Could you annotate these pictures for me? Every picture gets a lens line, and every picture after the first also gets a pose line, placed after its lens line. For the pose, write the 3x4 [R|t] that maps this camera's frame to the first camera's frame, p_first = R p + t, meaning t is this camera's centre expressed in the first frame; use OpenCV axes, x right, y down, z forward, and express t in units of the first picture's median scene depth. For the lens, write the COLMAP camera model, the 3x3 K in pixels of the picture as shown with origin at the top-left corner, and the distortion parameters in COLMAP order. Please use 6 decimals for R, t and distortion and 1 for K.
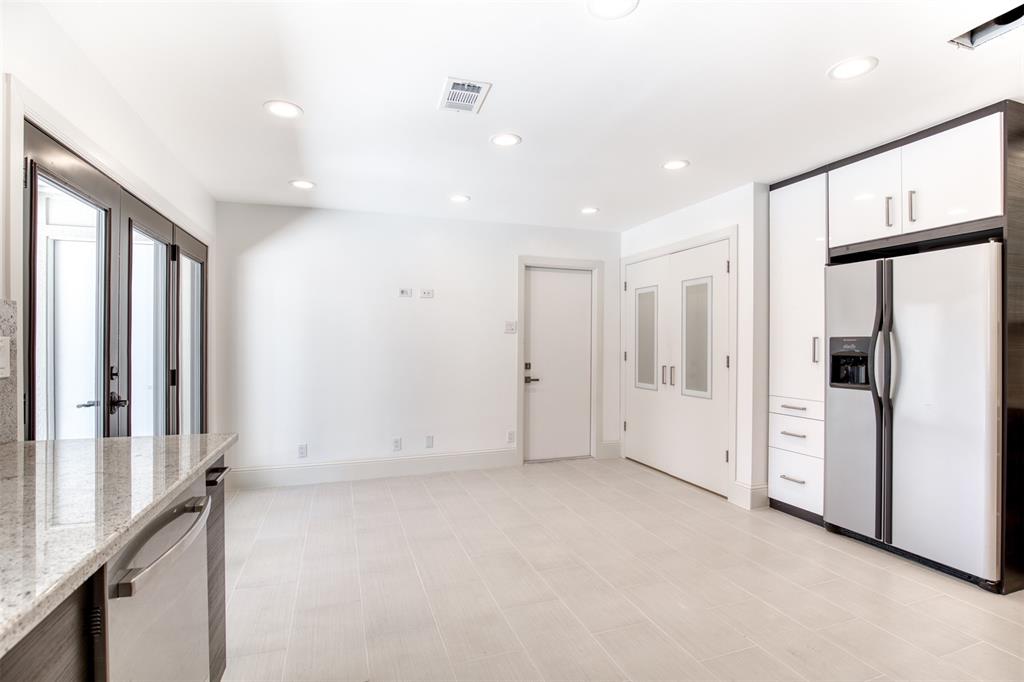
lens RADIAL K [[501.8, 0, 512.4], [0, 501.8, 342.5], [0, 0, 1]] dist [-0.000309, -0.000027]
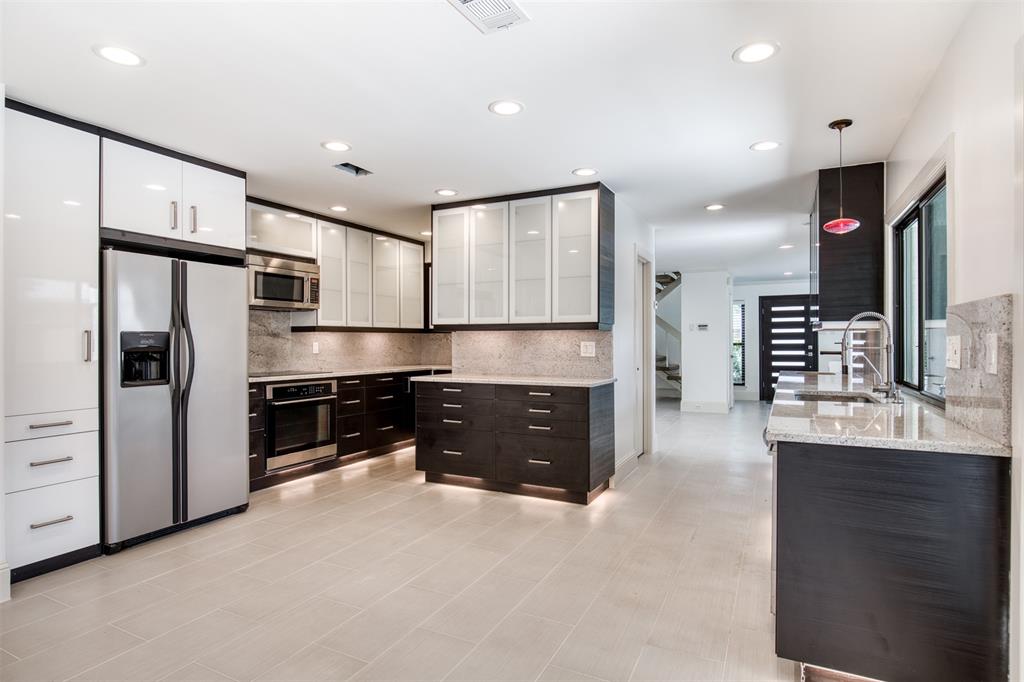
lens RADIAL K [[537.4, 0, 508.7], [0, 537.4, 344.3], [0, 0, 1]] dist [-0.007005, -0.000433]
pose [[-0.685309, -0.003677, 0.728243, -0.559927], [-0.001795, 0.999993, 0.003360, 0.008716], [-0.728250, 0.000995, -0.685311, 1.233266]]
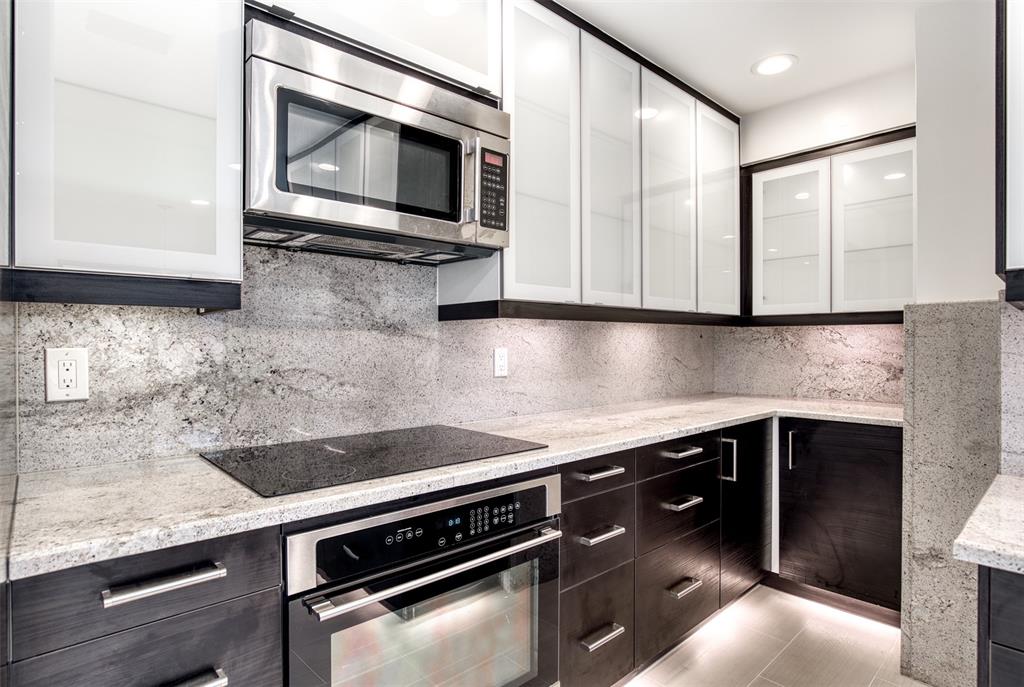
lens RADIAL K [[537.4, 0, 510.3], [0, 537.4, 342.5], [0, 0, 1]] dist [-0.007005, -0.000433]
pose [[-0.392326, -0.001523, 0.919825, 0.398489], [-0.002880, 0.999996, 0.000428, 0.003217], [-0.919822, -0.002482, -0.392329, 0.801220]]
